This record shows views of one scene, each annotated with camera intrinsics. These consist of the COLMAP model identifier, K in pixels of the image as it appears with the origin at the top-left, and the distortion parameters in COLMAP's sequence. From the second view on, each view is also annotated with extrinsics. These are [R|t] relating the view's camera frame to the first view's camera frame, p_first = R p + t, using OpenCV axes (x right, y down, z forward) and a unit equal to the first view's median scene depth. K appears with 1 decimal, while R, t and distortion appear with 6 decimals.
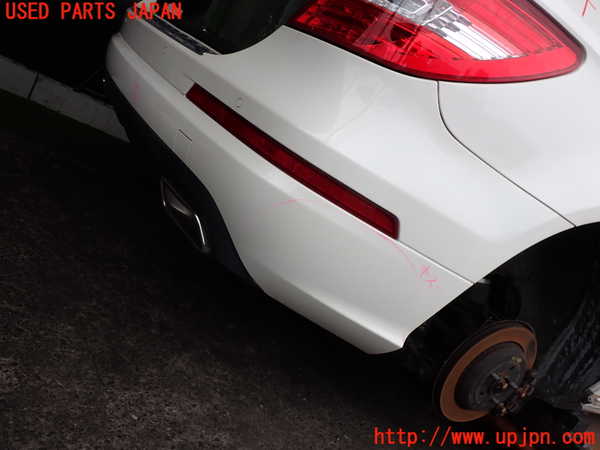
lens RADIAL K [[465.2, 0, 300.0], [0, 465.2, 225.0], [0, 0, 1]] dist [-0.026275, 0.000552]
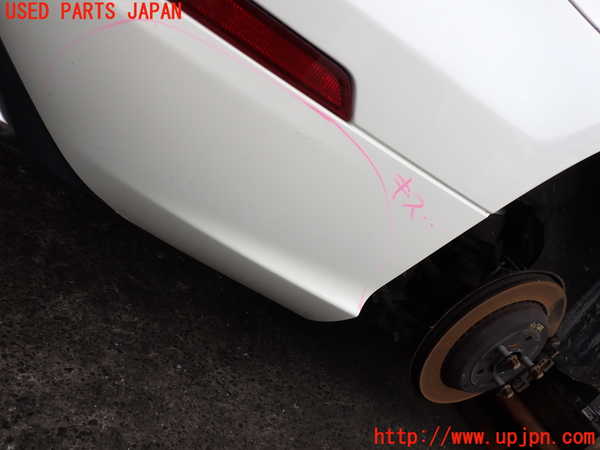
lens RADIAL K [[501.6, 0, 300.0], [0, 501.6, 225.0], [0, 0, 1]] dist [0.009269, 0.003673]
pose [[0.998880, 0.043367, 0.018921, 0.095622], [-0.045883, 0.985454, 0.163634, 0.035694], [-0.011549, -0.164319, 0.986340, 0.285035]]
